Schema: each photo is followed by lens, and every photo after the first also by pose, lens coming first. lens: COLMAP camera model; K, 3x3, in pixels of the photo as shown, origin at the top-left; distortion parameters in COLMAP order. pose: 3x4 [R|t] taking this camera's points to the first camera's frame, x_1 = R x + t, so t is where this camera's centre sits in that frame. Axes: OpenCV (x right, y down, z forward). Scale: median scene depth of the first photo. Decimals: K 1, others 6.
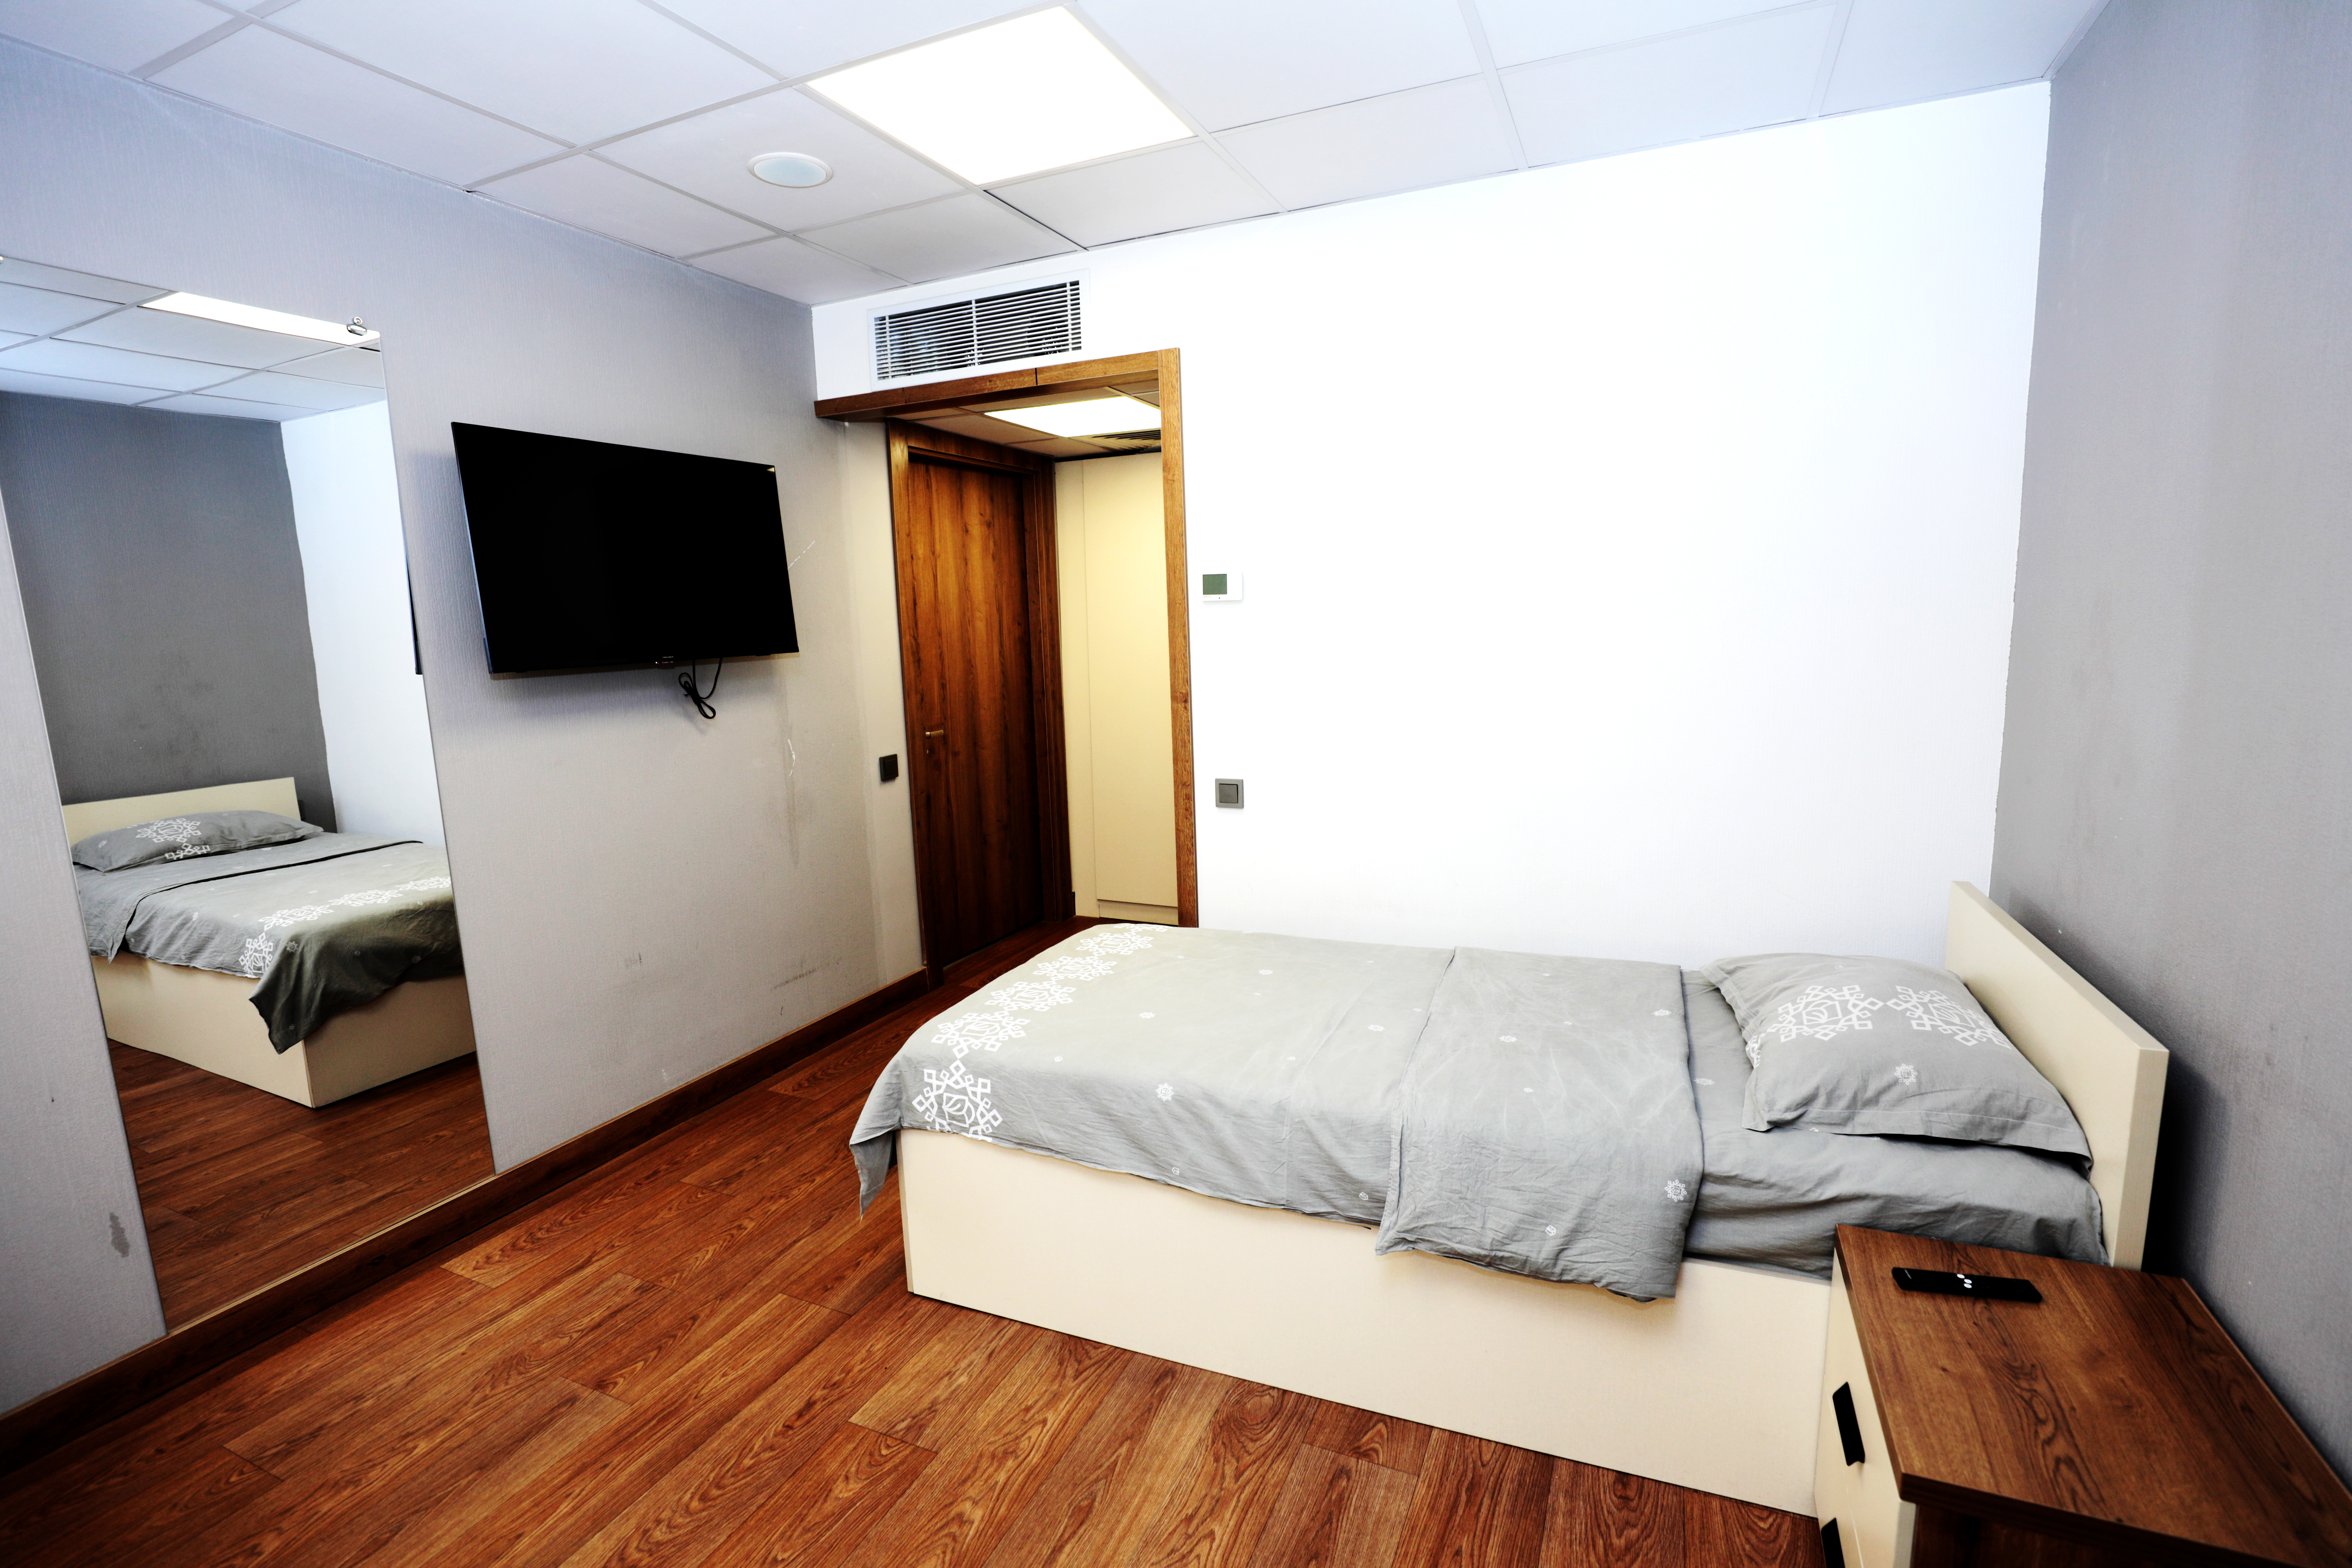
lens RADIAL K [[1066.3, 0, 1171.9], [0, 1066.3, 784.3], [0, 0, 1]] dist [0.000484, 0.000080]
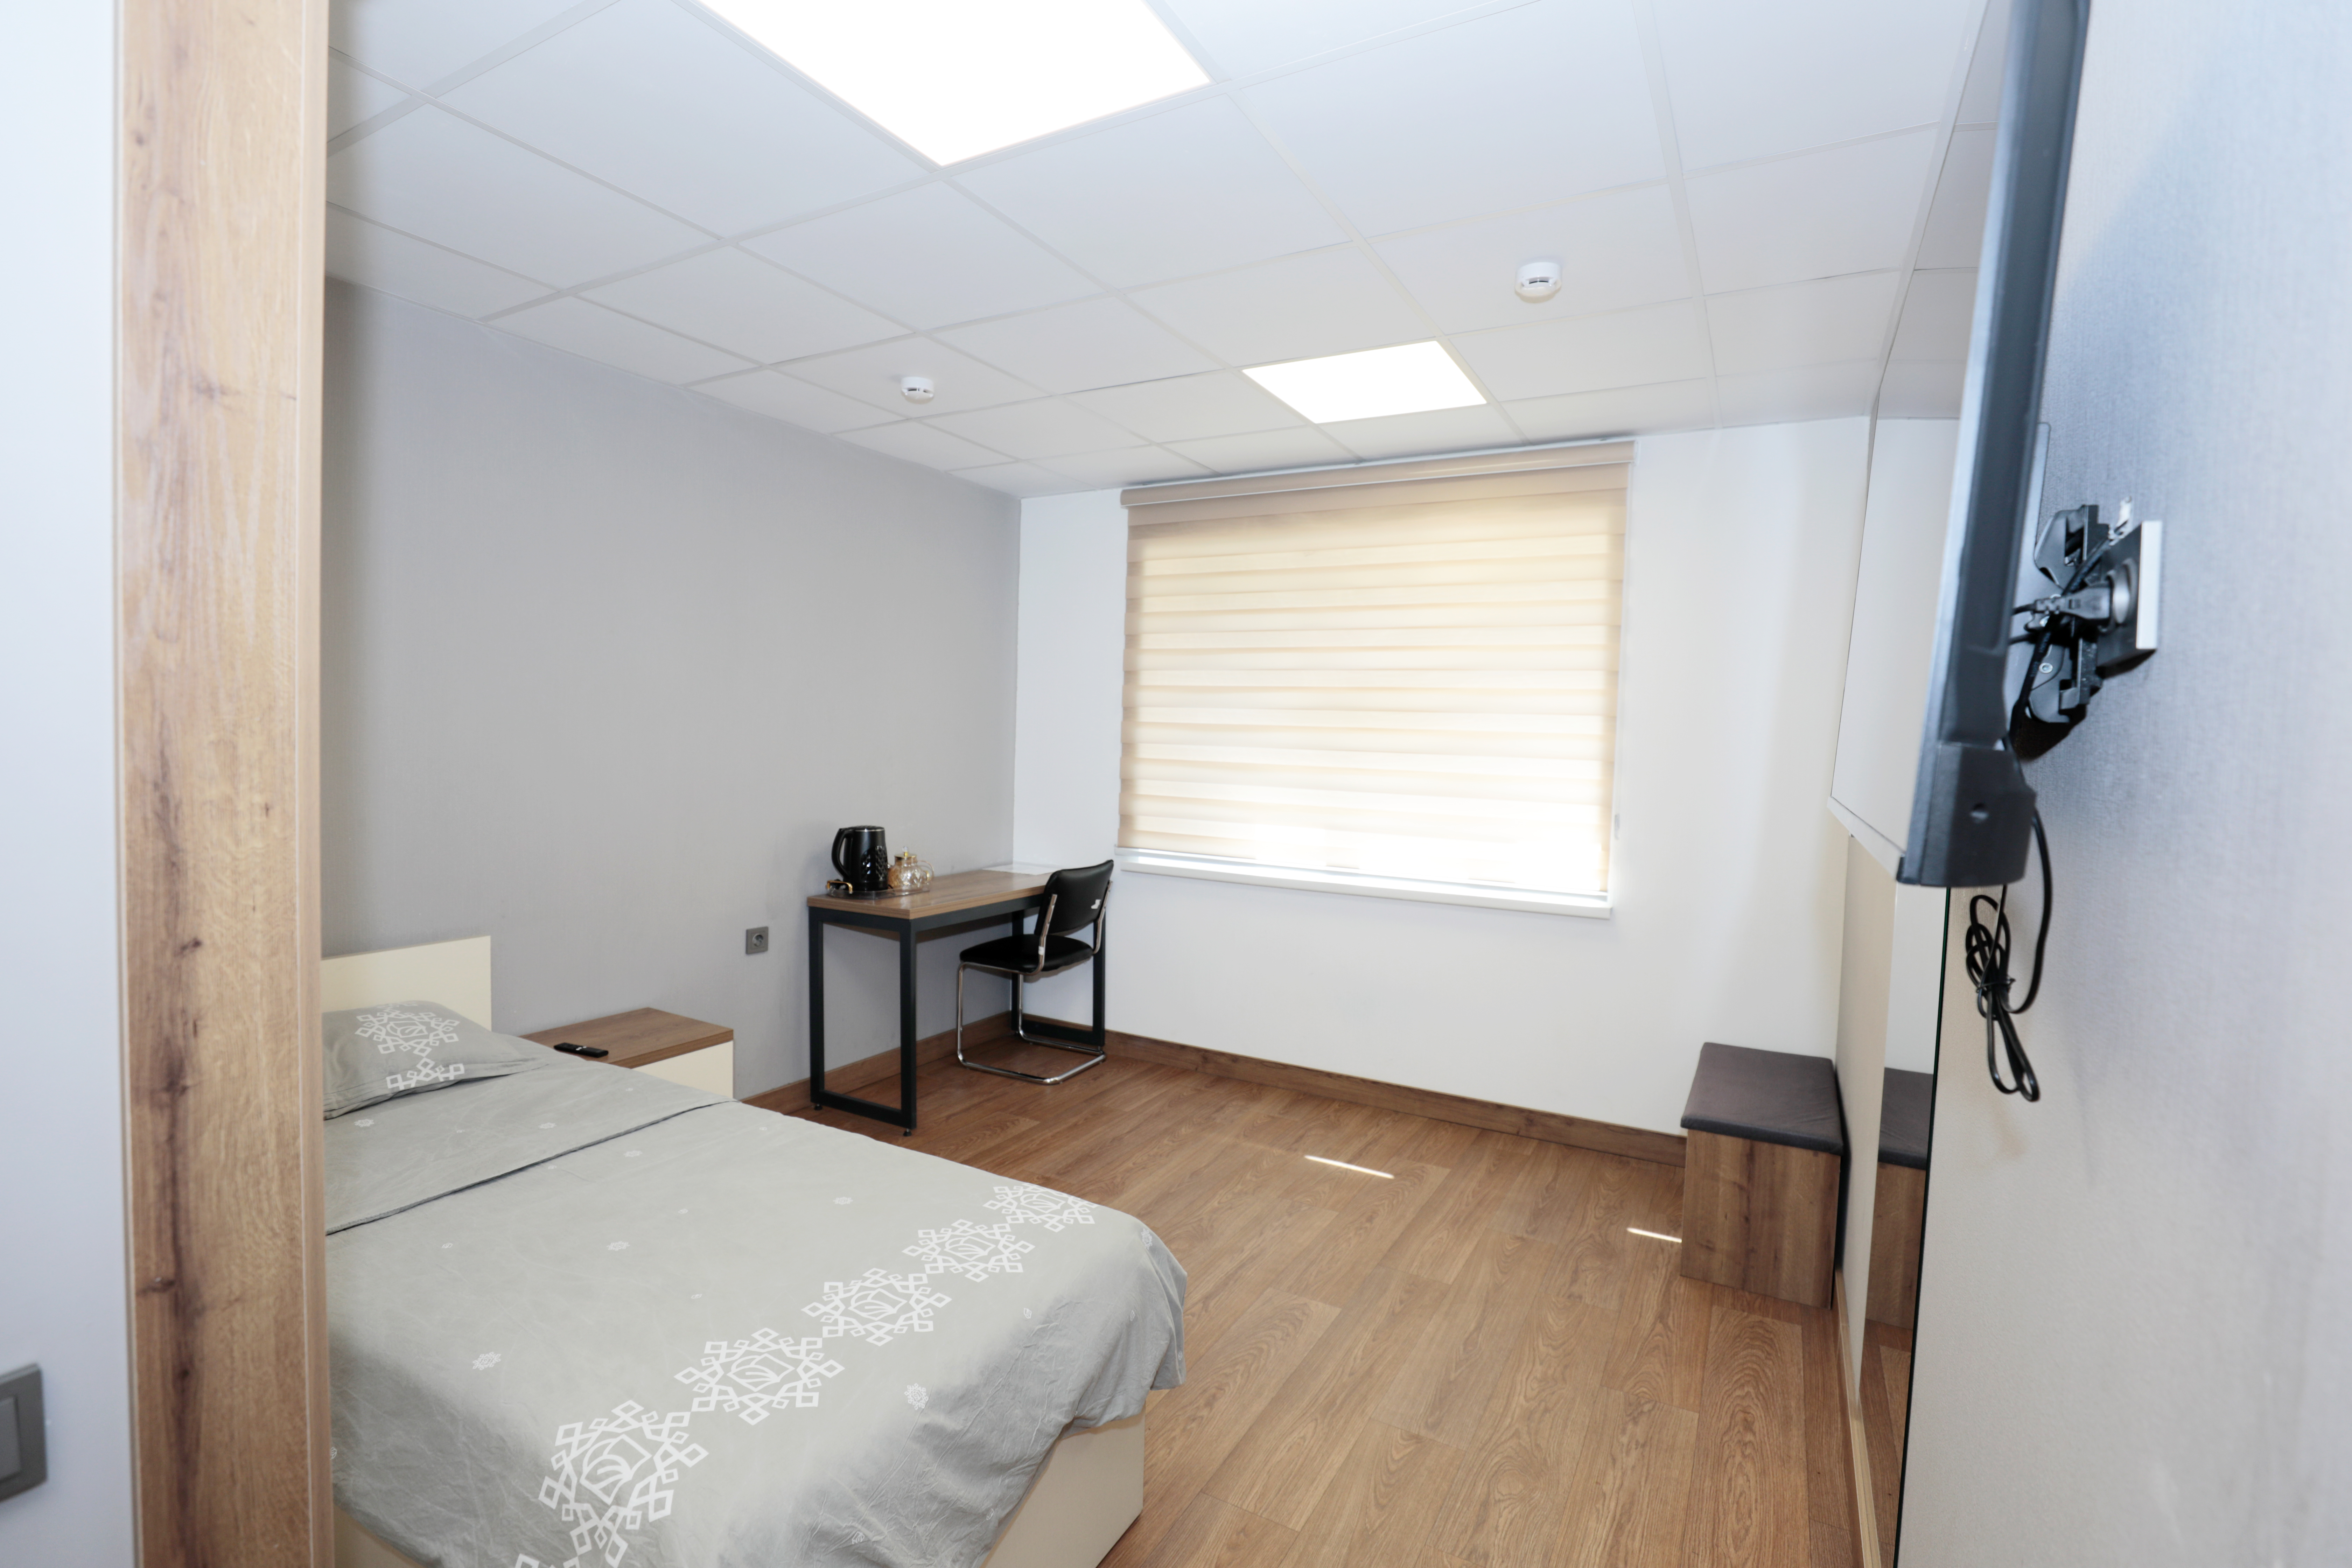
lens RADIAL K [[1066.3, 0, 1180.3], [0, 1066.3, 796.9], [0, 0, 1]] dist [0.000484, 0.000080]
pose [[-0.996640, 0.004137, 0.081807, -0.403341], [0.021014, 0.978211, 0.206547, -0.290578], [-0.079170, 0.207572, -0.975011, 1.973588]]
